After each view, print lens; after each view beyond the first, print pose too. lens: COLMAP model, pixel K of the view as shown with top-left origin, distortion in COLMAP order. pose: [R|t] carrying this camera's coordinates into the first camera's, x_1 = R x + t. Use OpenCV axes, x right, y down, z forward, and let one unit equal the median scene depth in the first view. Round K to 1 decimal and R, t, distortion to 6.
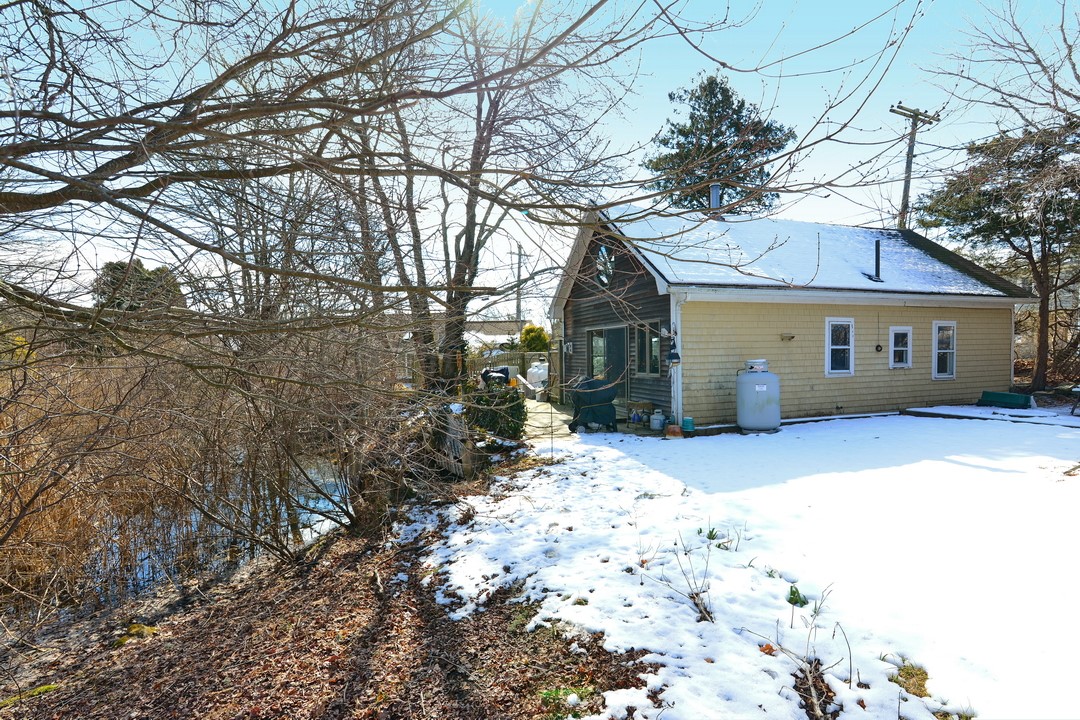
lens RADIAL K [[505.6, 0, 542.7], [0, 505.6, 364.0], [0, 0, 1]] dist [-0.027240, 0.004922]
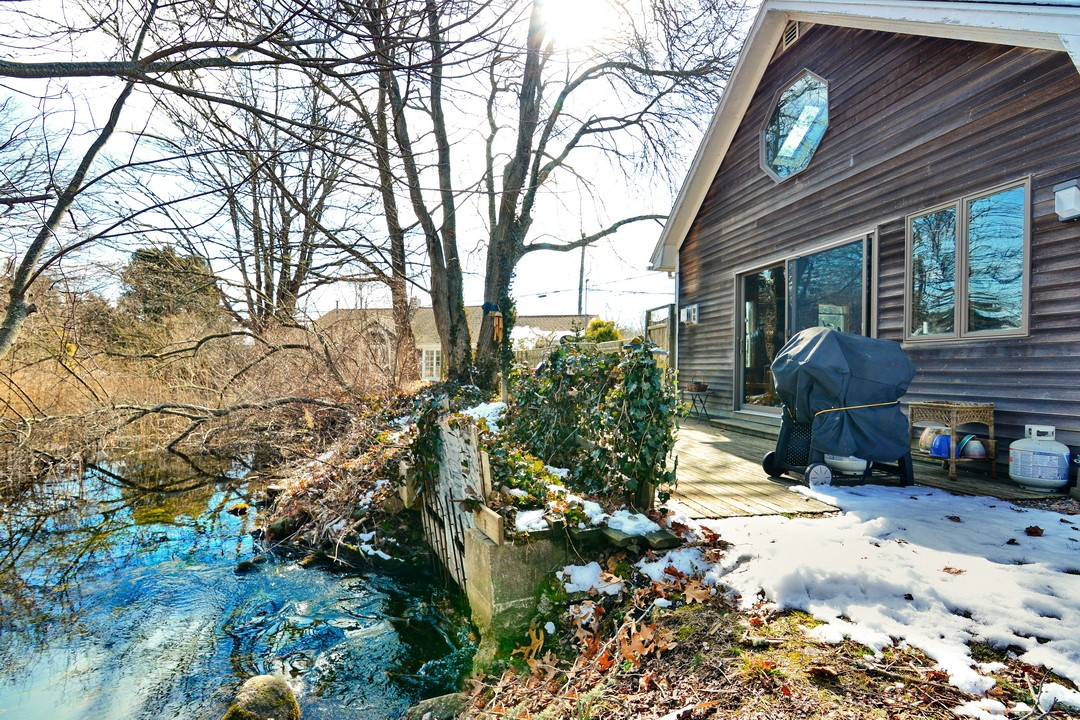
lens RADIAL K [[505.6, 0, 542.4], [0, 505.6, 360.5], [0, 0, 1]] dist [-0.027240, 0.004922]
pose [[0.994051, 0.025238, -0.105954, -0.052320], [-0.029569, 0.998782, -0.039500, 0.046575], [0.104828, 0.042398, 0.993586, 0.424521]]
